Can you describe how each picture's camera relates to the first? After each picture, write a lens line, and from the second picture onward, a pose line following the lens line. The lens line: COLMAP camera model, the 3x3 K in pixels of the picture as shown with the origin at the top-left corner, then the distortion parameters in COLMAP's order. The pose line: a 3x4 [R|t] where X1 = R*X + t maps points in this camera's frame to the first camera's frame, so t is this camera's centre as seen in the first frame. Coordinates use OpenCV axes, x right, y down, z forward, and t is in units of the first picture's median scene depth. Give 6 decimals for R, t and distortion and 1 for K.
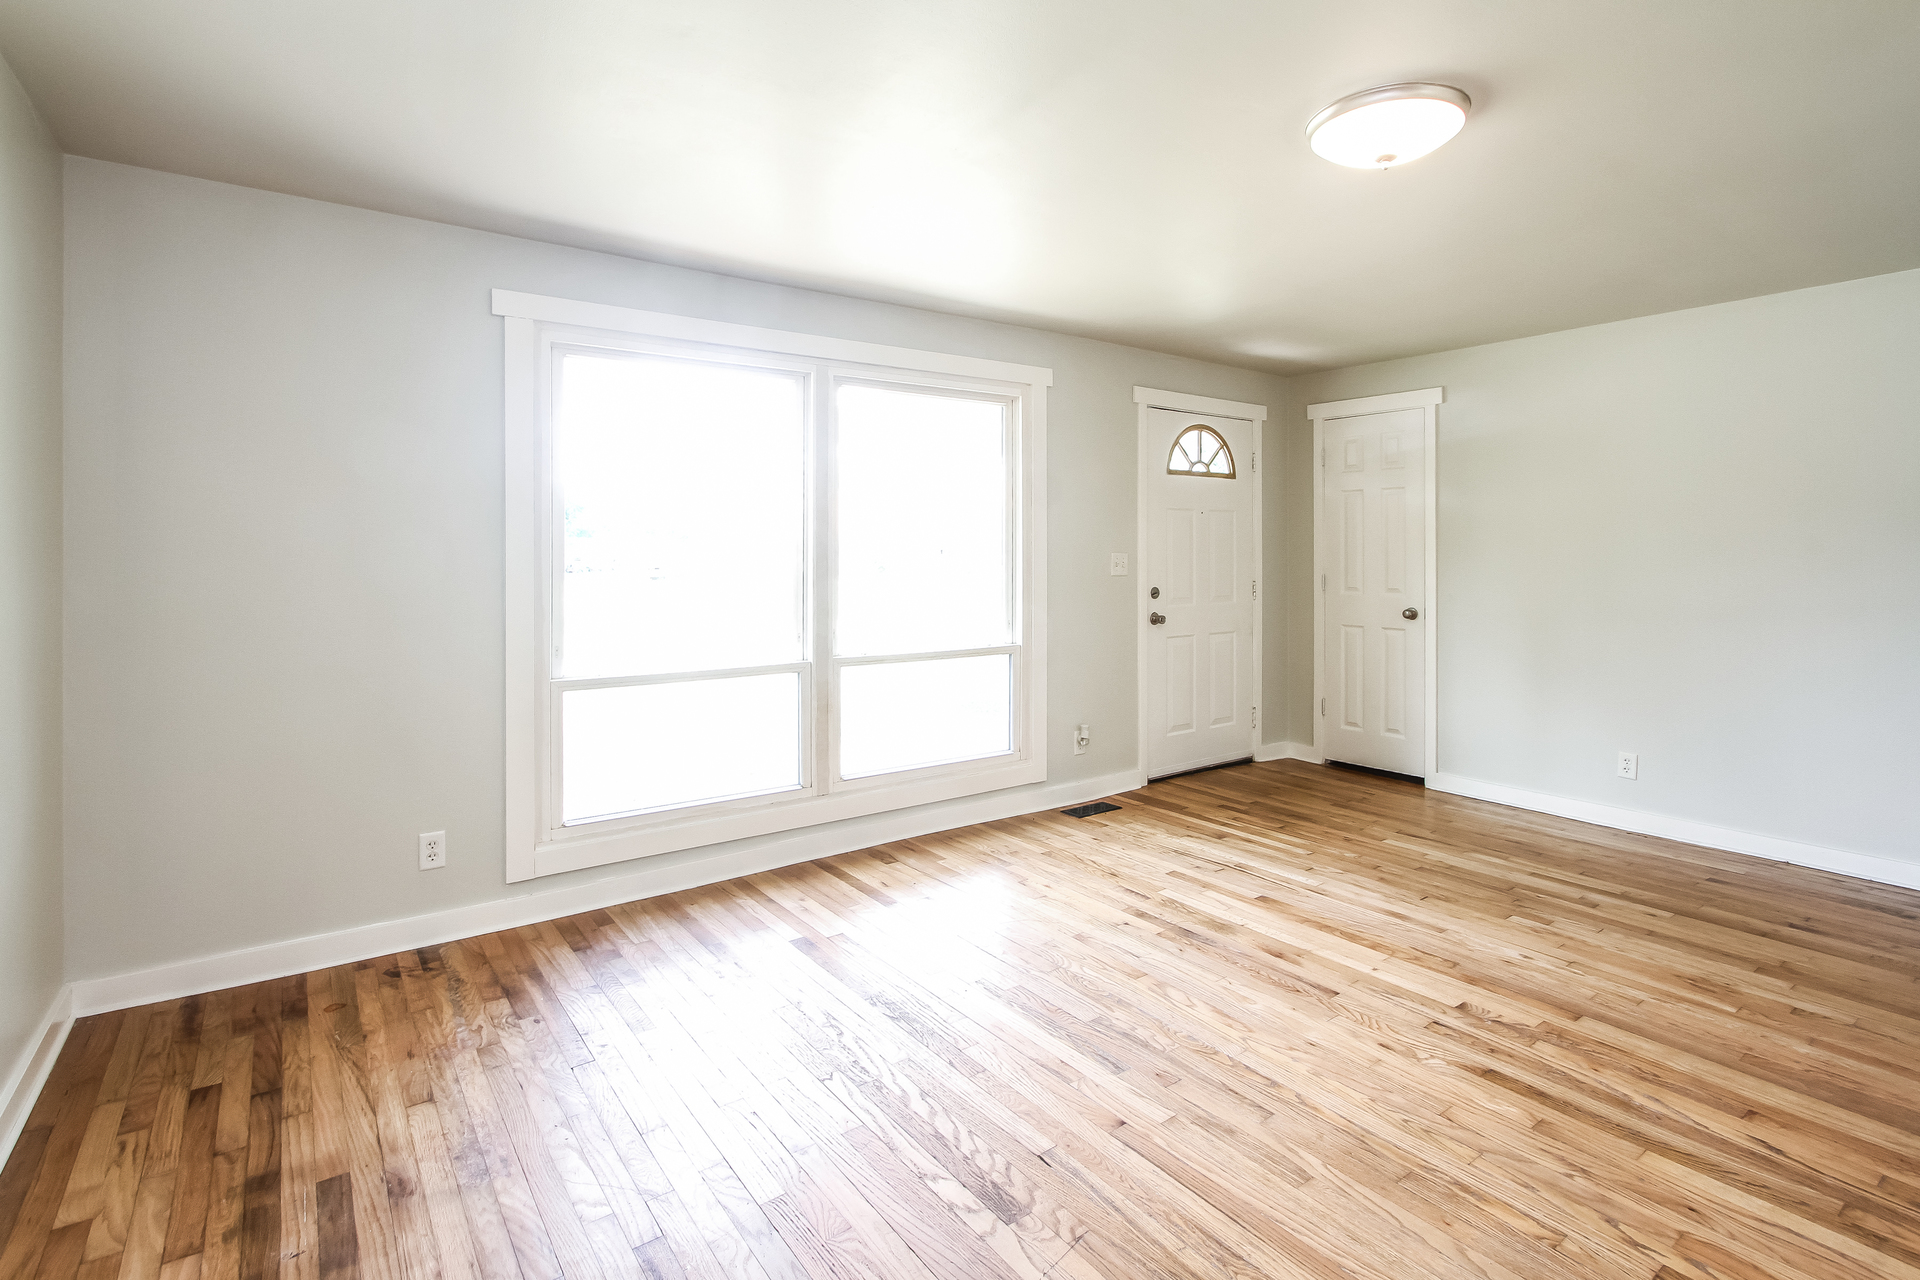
lens RADIAL K [[968.2, 0, 1011.2], [0, 968.2, 550.7], [0, 0, 1]] dist [-0.009487, 0.000984]
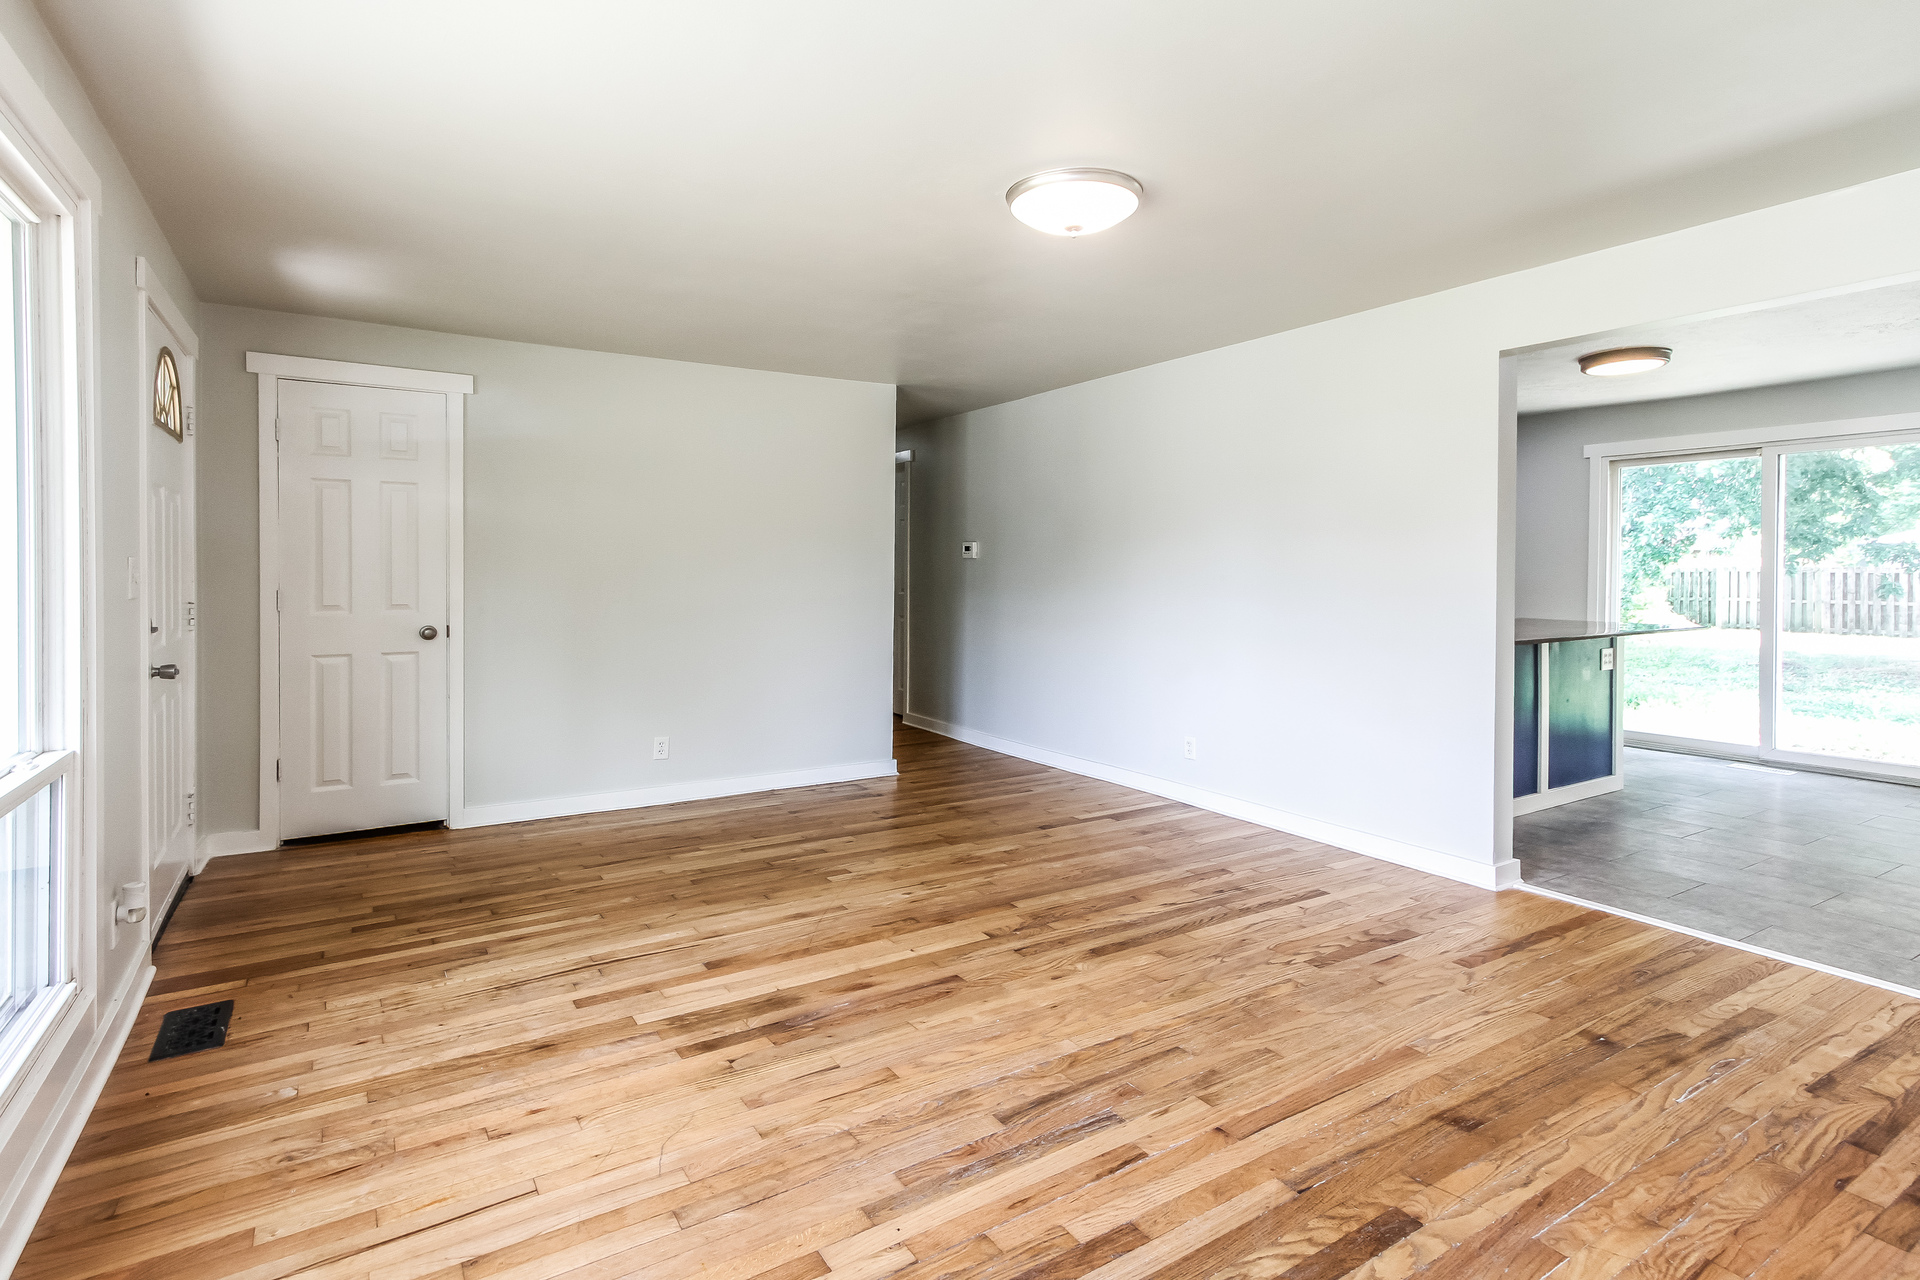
lens RADIAL K [[909.3, 0, 921.6], [0, 909.3, 585.7], [0, 0, 1]] dist [0.003914, 0.000663]
pose [[0.107935, -0.016850, 0.994015, -0.622120], [-0.007926, 0.999810, 0.017809, 0.010290], [-0.994126, -0.009801, 0.107780, 0.886571]]
